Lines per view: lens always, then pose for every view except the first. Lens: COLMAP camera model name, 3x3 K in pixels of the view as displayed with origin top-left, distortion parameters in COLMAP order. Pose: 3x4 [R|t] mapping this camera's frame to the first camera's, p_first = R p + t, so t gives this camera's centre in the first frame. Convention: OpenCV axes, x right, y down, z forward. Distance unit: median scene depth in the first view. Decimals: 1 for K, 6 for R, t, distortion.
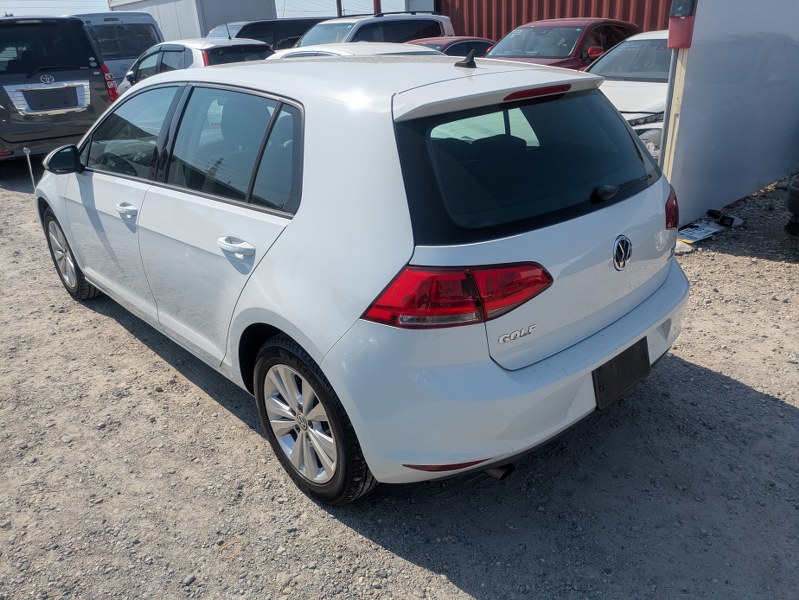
lens RADIAL K [[580.6, 0, 403.1], [0, 580.6, 299.5], [0, 0, 1]] dist [0.052198, -0.058191]
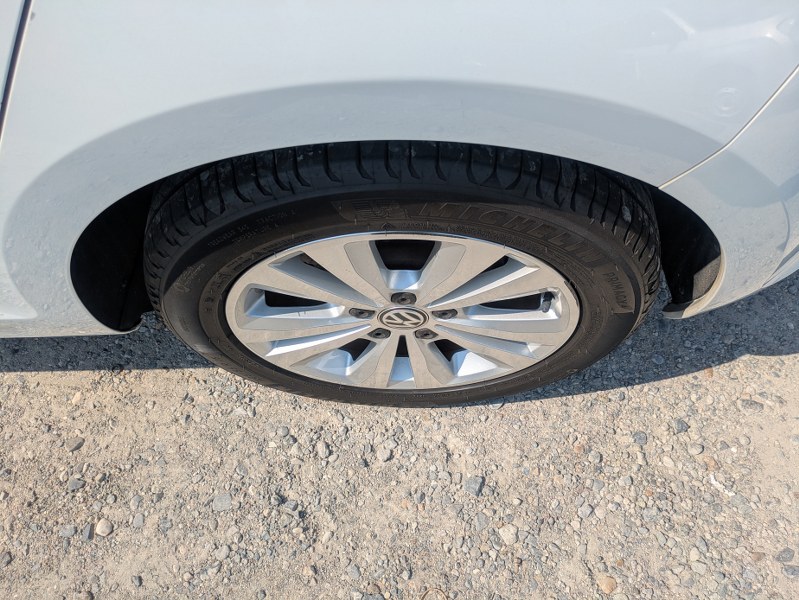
lens RADIAL K [[580.6, 0, 403.1], [0, 580.6, 299.5], [0, 0, 1]] dist [0.052198, -0.058191]
pose [[0.687072, -0.623393, 0.373247, -0.248471], [0.275282, 0.698739, 0.660290, -0.034421], [-0.672423, -0.350919, 0.651693, 0.618889]]
